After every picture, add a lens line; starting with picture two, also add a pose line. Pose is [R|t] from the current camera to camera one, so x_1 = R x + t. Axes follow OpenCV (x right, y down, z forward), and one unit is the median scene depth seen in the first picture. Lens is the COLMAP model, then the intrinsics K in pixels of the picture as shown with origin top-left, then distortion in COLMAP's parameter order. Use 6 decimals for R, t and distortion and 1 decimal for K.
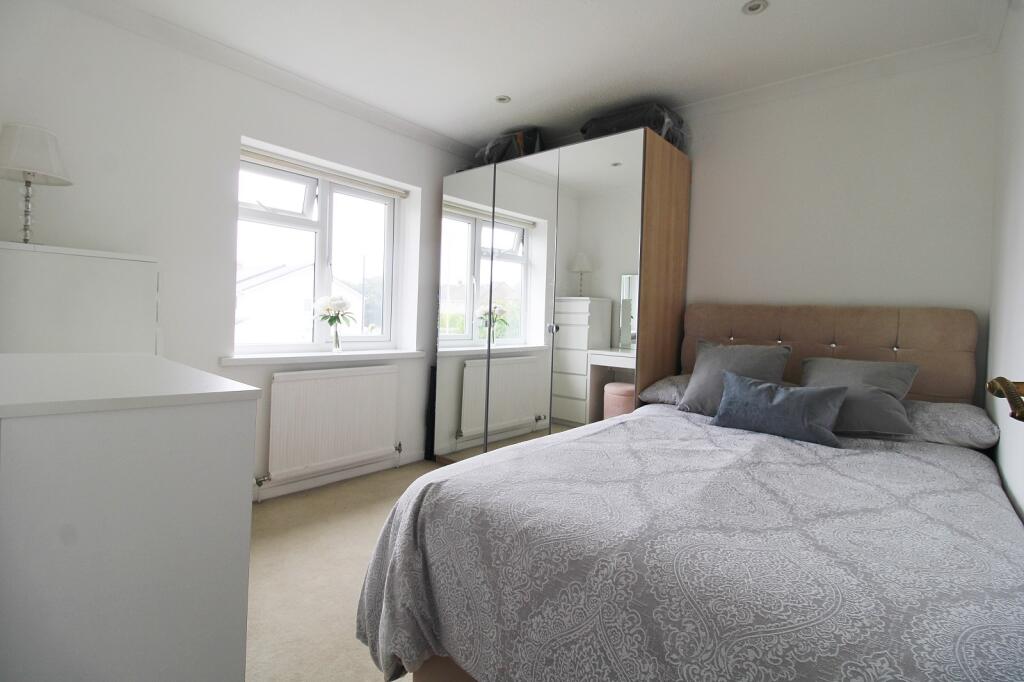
lens RADIAL K [[467.5, 0, 511.9], [0, 467.5, 316.7], [0, 0, 1]] dist [0.069531, 0.000017]
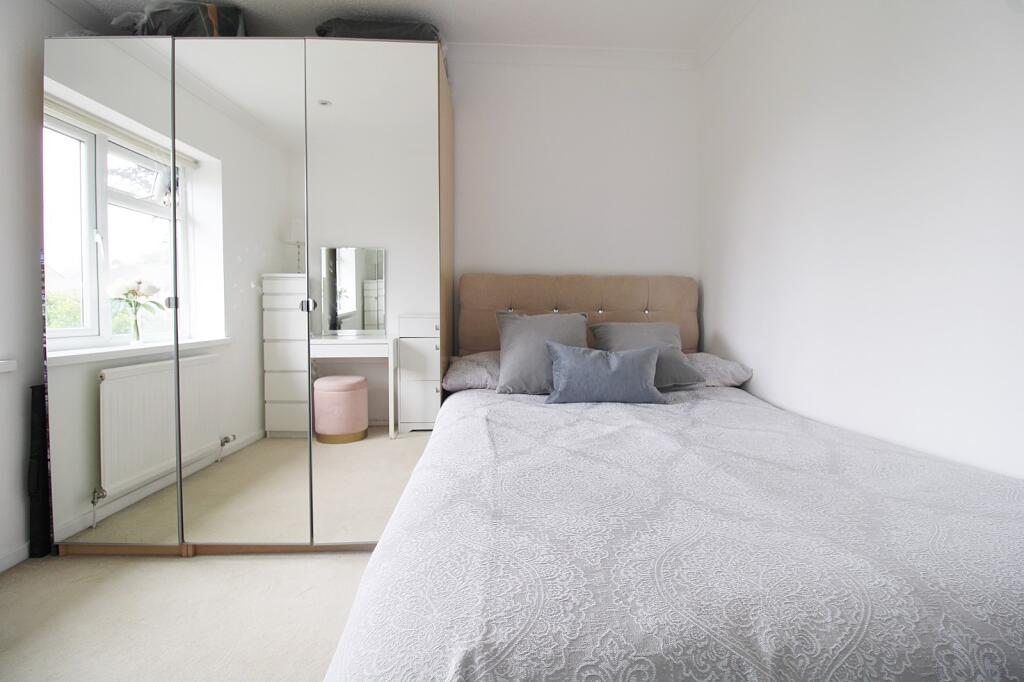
lens RADIAL K [[480.7, 0, 513.2], [0, 480.7, 323.0], [0, 0, 1]] dist [-0.002621, -0.000816]
pose [[0.737391, -0.048127, 0.673750, -0.180765], [0.022308, 0.998650, 0.046920, 0.026913], [-0.675098, -0.019568, 0.737469, 0.305857]]
